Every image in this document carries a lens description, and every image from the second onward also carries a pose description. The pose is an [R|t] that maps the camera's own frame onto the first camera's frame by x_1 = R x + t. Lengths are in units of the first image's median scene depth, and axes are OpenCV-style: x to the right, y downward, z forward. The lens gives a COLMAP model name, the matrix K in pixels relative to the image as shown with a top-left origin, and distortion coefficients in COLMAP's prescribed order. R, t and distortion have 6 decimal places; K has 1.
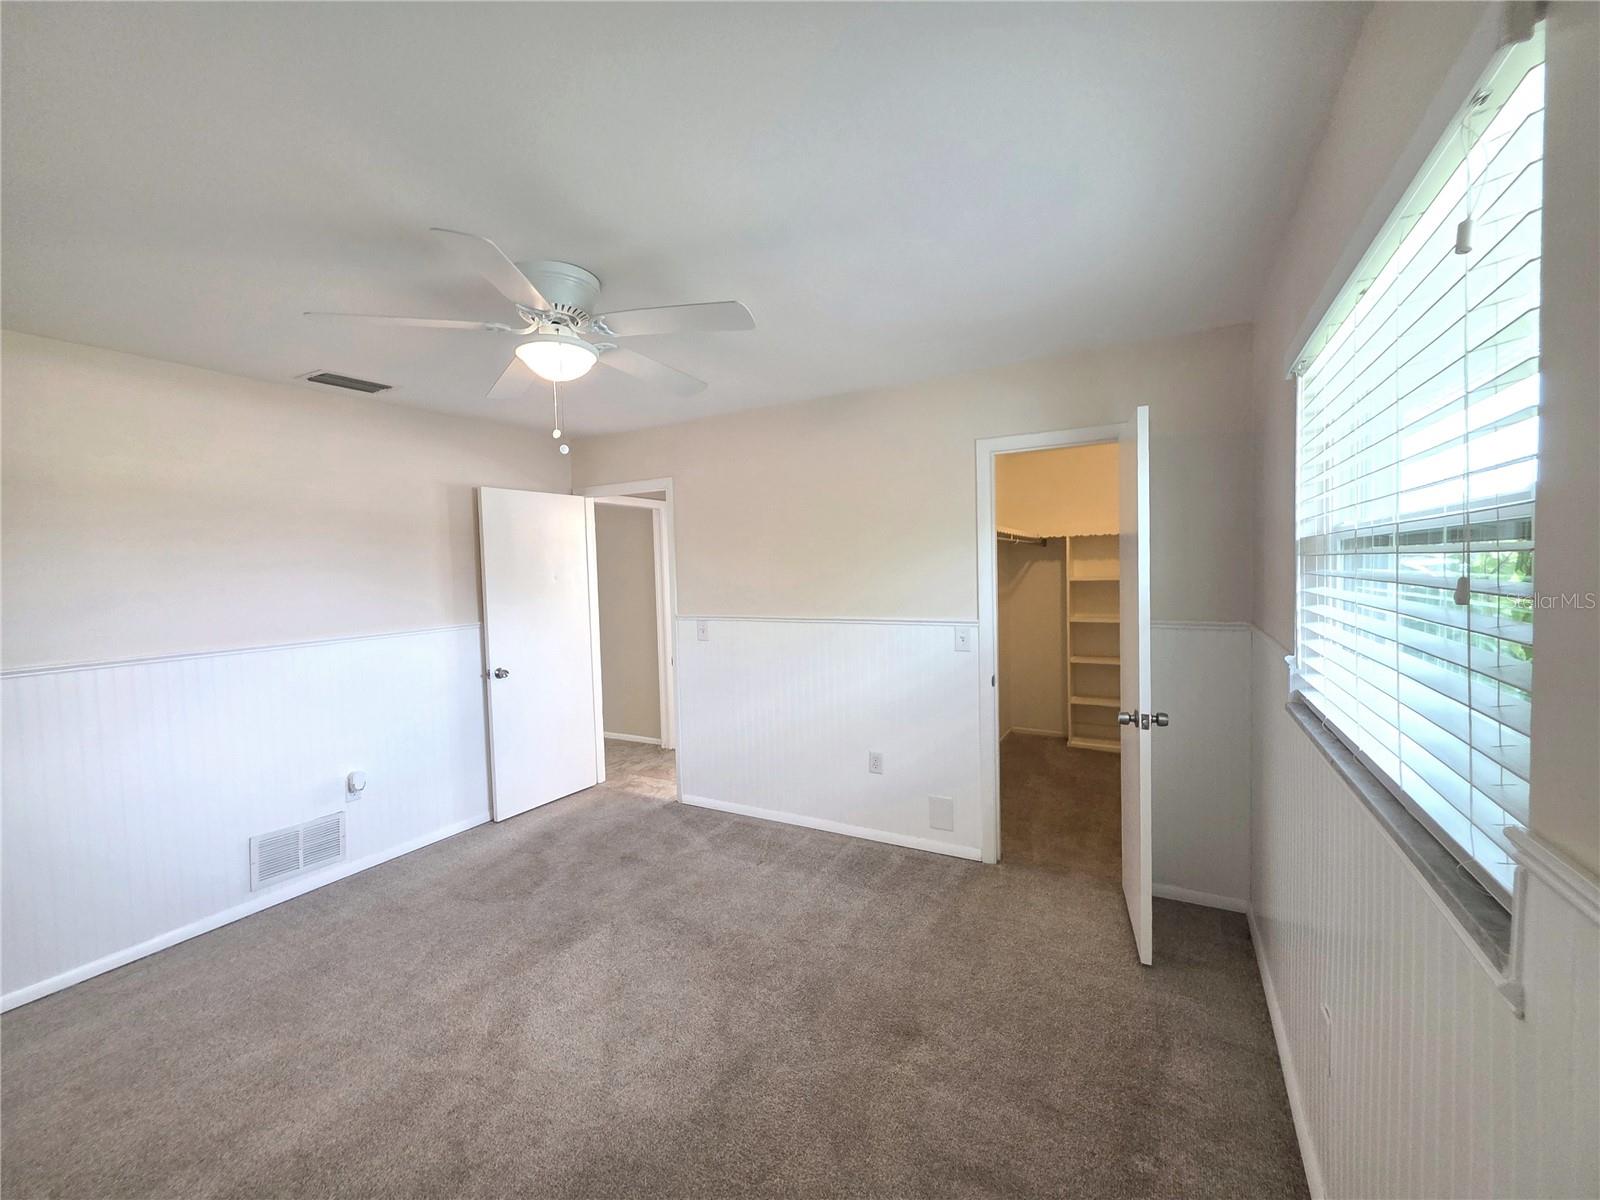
lens RADIAL K [[644.8, 0, 795.7], [0, 644.8, 595.0], [0, 0, 1]] dist [0.002145, -0.000405]
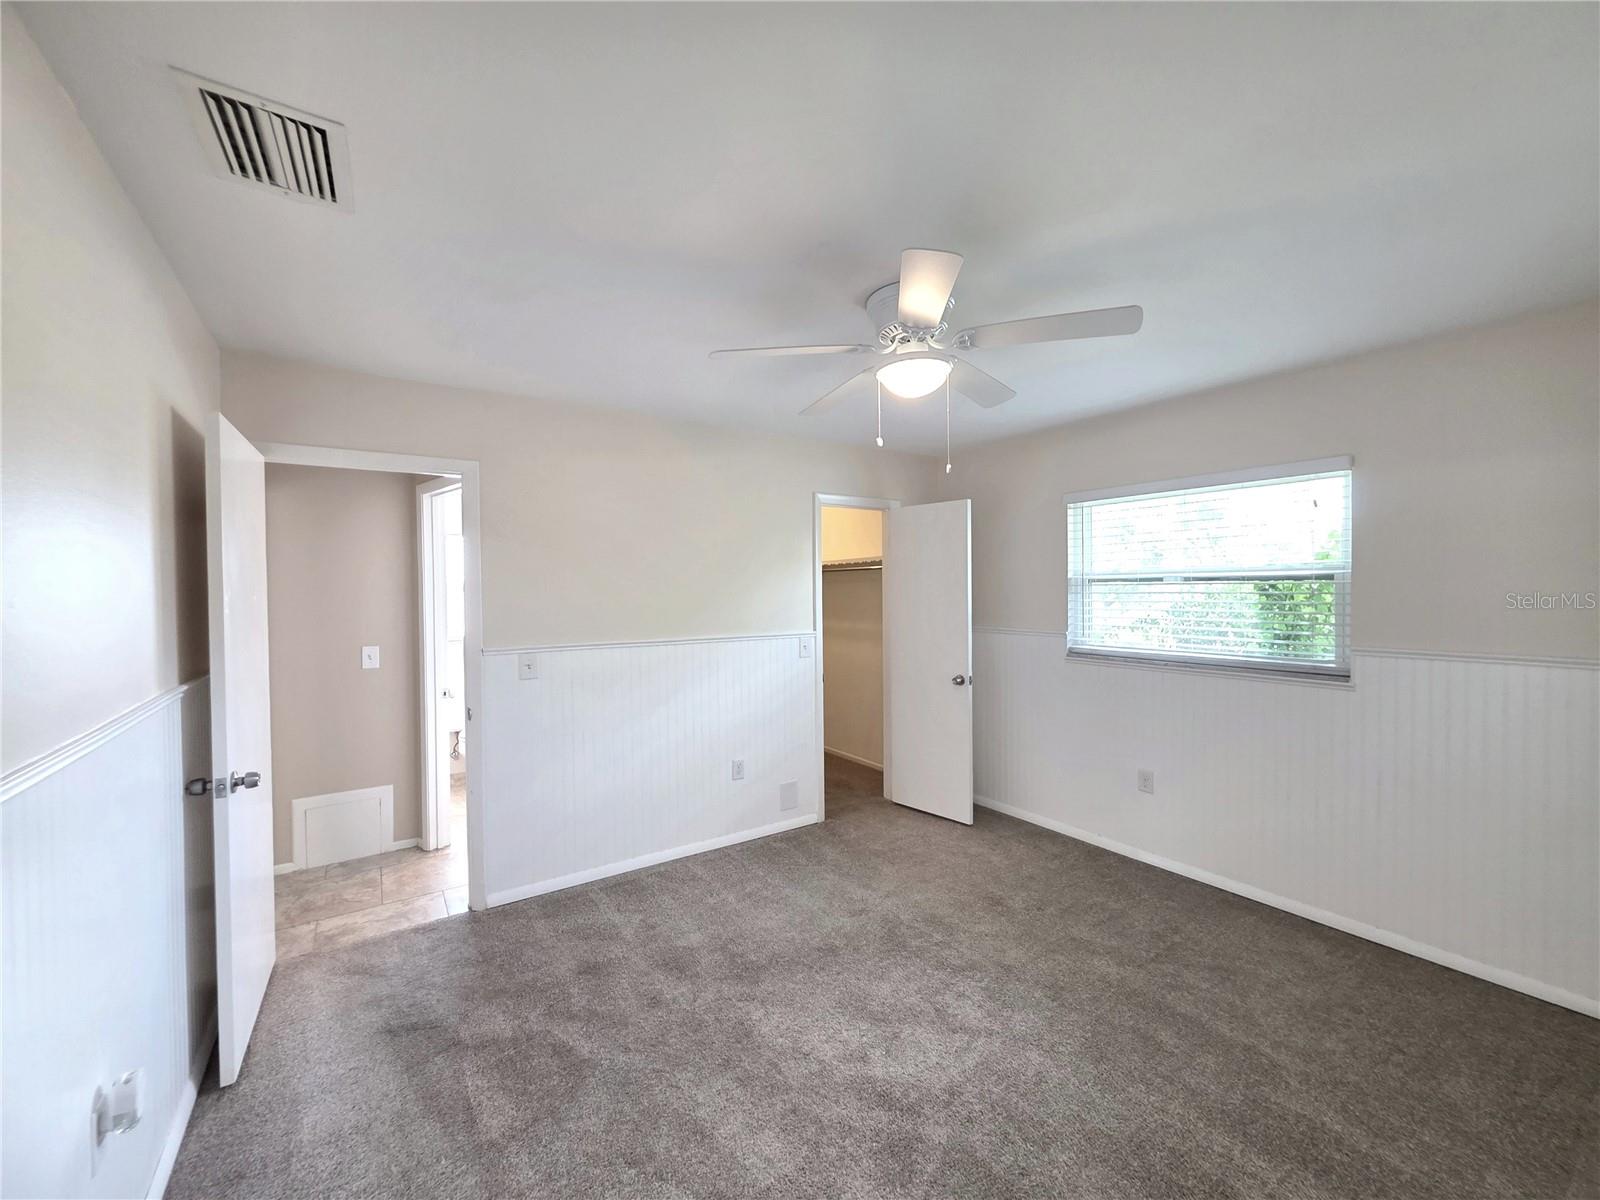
lens RADIAL K [[624.6, 0, 800.0], [0, 624.6, 600.0], [0, 0, 1]] dist [0.002742, 0.000003]
pose [[0.464123, 0.007338, 0.885741, -0.792202], [0.034036, 0.999079, -0.026112, 0.006411], [-0.885117, 0.042266, 0.463446, 0.427201]]
